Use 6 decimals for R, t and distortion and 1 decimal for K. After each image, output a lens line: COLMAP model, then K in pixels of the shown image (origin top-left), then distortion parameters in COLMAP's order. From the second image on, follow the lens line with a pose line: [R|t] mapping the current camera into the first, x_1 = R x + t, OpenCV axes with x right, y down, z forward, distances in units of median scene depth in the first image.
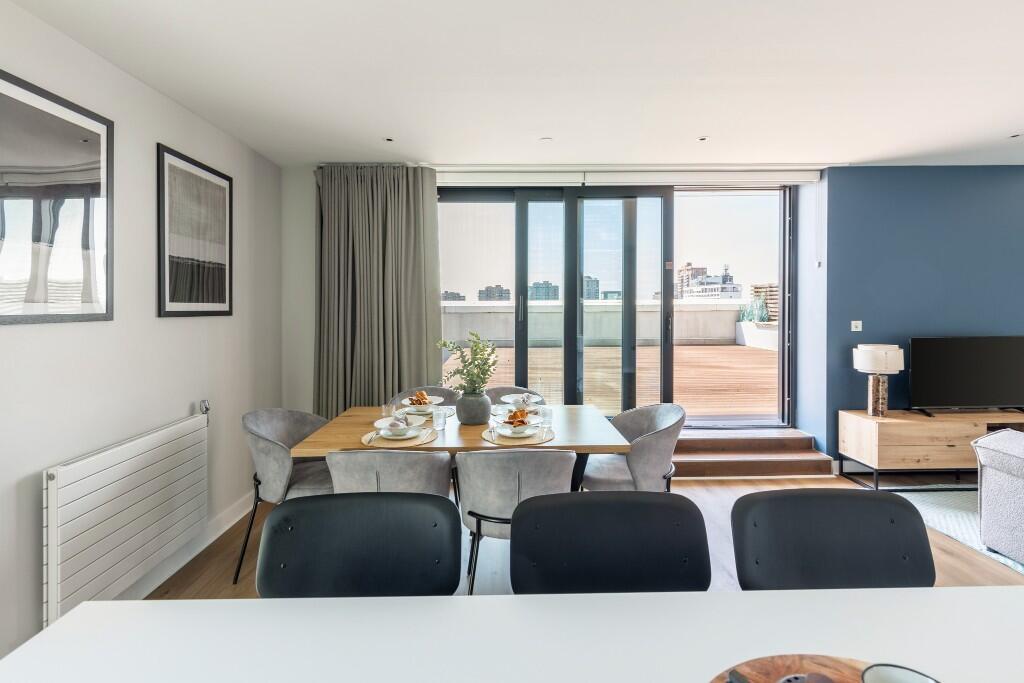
lens RADIAL K [[471.3, 0, 510.6], [0, 471.3, 306.6], [0, 0, 1]] dist [0.001611, -0.000006]
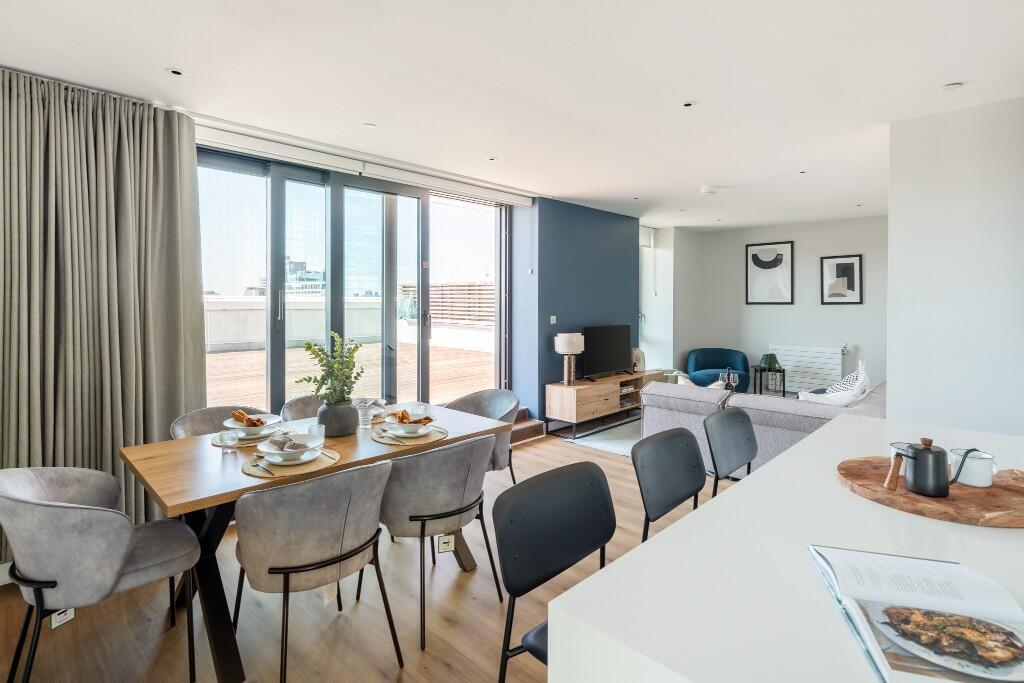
lens RADIAL K [[508.6, 0, 512.2], [0, 508.6, 303.5], [0, 0, 1]] dist [-0.003477, -0.000517]
pose [[0.712596, 0.007191, 0.701538, -0.359377], [-0.006167, 0.999973, -0.003986, 0.001981], [-0.701548, -0.001486, 0.712621, 0.064747]]
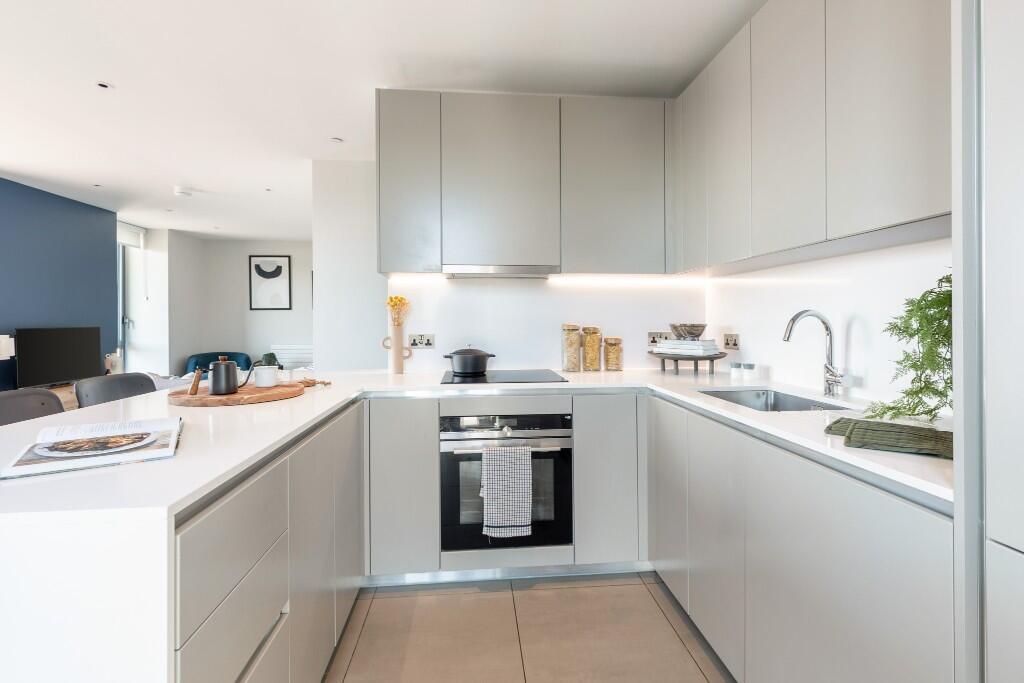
lens RADIAL K [[472.1, 0, 516.3], [0, 472.1, 326.5], [0, 0, 1]] dist [0.000688, -0.000106]
pose [[-0.073331, -0.003304, 0.997302, -0.398852], [0.007781, 0.999962, 0.003885, 0.062871], [-0.997277, 0.008045, -0.073302, -0.143351]]
